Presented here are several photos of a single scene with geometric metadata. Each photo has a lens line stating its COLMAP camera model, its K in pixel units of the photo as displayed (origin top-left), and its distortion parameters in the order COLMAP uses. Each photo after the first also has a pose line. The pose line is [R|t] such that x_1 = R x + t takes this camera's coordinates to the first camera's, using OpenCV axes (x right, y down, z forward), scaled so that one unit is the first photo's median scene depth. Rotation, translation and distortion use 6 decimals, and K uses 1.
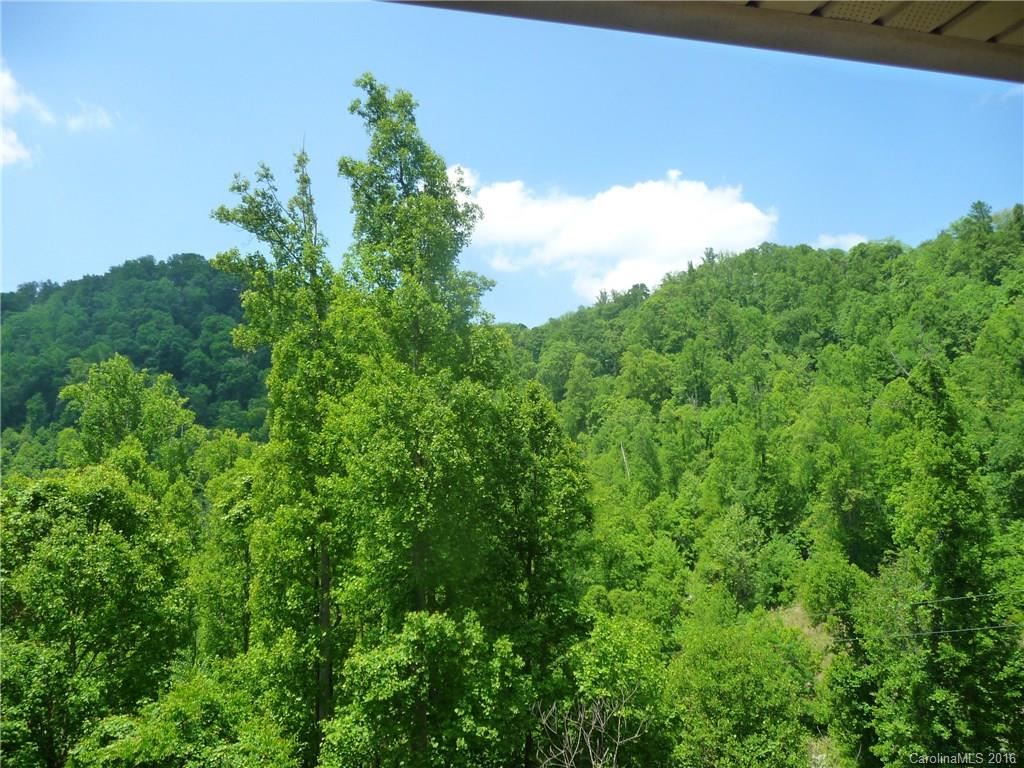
lens RADIAL K [[839.8, 0, 512.0], [0, 839.8, 384.0], [0, 0, 1]] dist [-0.012221, -0.005048]
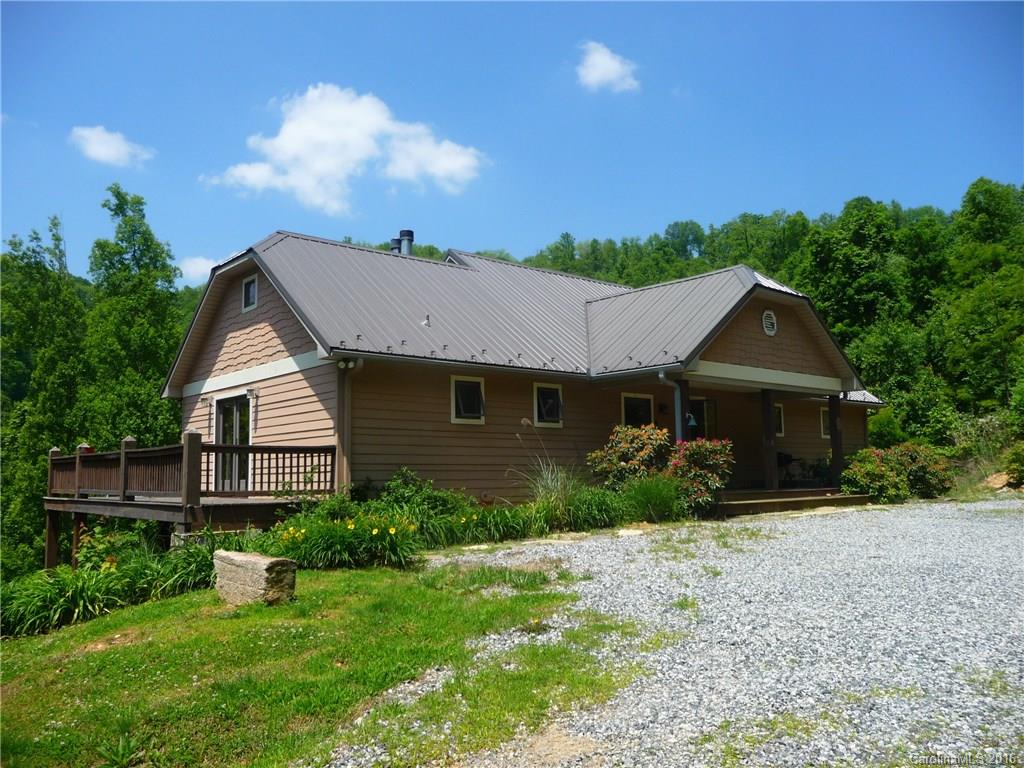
lens RADIAL K [[864.8, 0, 526.1], [0, 864.8, 390.3], [0, 0, 1]] dist [-0.010151, -0.002368]
pose [[0.904043, 0.055285, 0.423851, -0.137489], [-0.073061, 0.996994, 0.025792, -0.079581], [-0.421151, -0.054284, 0.905364, -0.797872]]
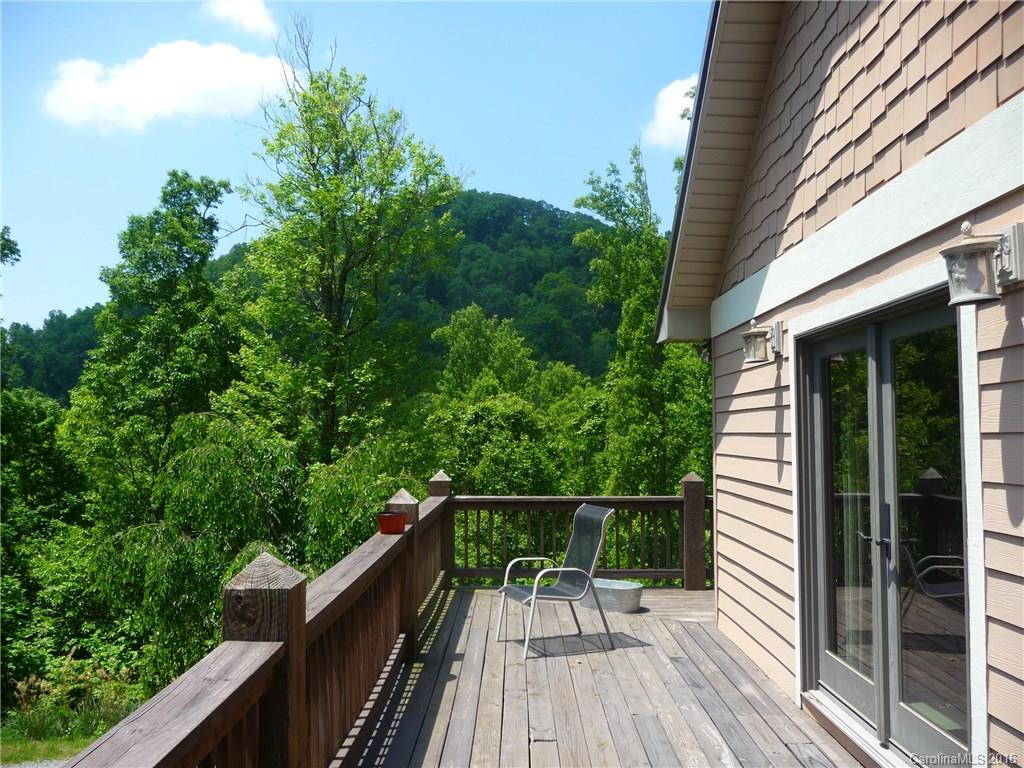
lens RADIAL K [[864.8, 0, 526.1], [0, 864.8, 390.3], [0, 0, 1]] dist [-0.010151, -0.002368]
pose [[0.968299, 0.006866, -0.249700, -0.088673], [0.019258, 0.994595, 0.102028, -0.050628], [0.249051, -0.103602, 0.962933, -0.355782]]
